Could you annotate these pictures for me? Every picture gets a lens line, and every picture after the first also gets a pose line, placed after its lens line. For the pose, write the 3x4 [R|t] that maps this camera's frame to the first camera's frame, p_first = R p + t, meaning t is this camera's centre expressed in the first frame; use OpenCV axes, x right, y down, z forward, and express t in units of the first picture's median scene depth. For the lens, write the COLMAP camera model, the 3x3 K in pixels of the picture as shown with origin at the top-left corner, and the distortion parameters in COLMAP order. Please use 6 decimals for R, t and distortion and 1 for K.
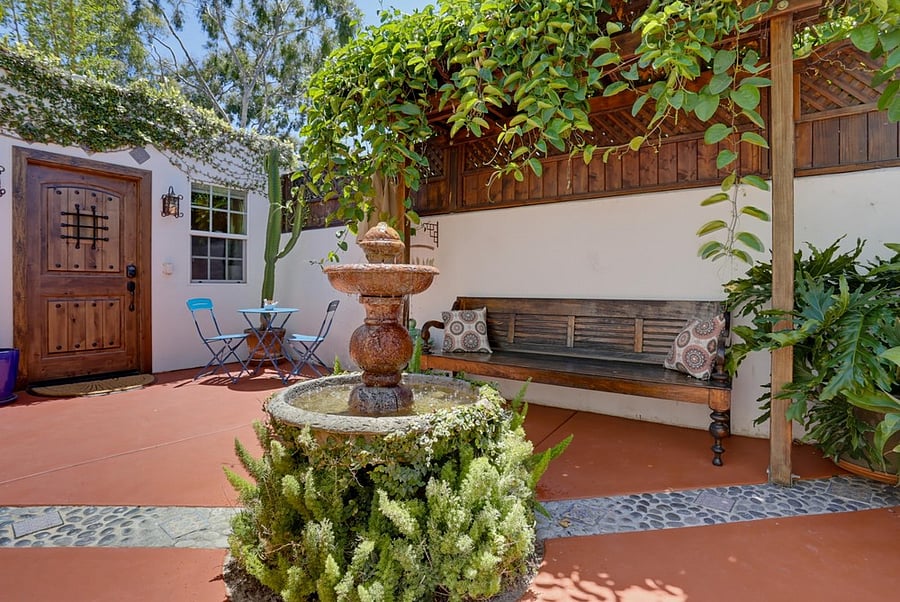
lens RADIAL K [[447.1, 0, 450.0], [0, 447.1, 301.0], [0, 0, 1]] dist [-0.073762, 0.026019]
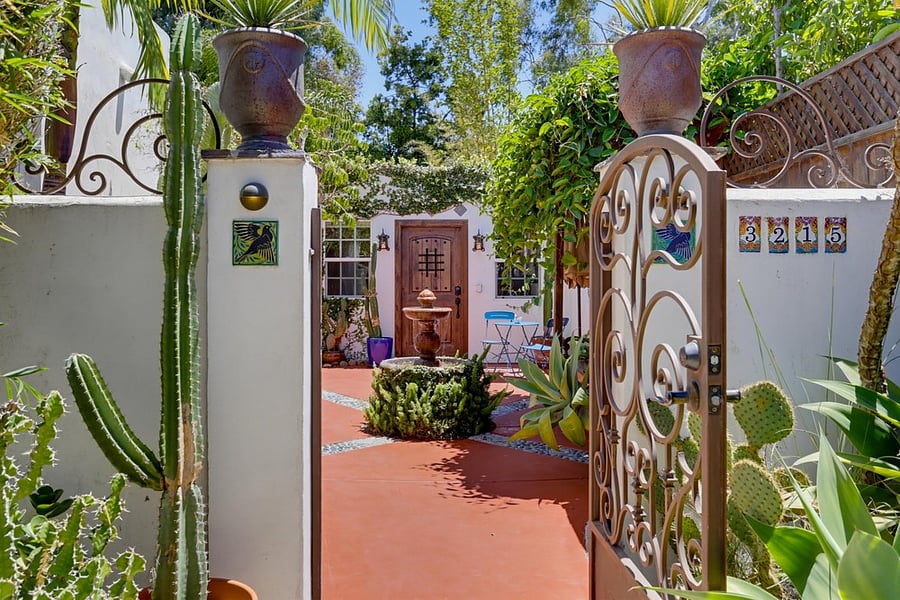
lens RADIAL K [[713.8, 0, 450.0], [0, 713.8, 300.0], [0, 0, 1]] dist [0.005203, 0.000736]
pose [[0.606730, 0.021935, -0.794605, 1.253308], [-0.019141, 0.999732, 0.012982, -0.074093], [0.794678, 0.007333, 0.606987, -0.510945]]
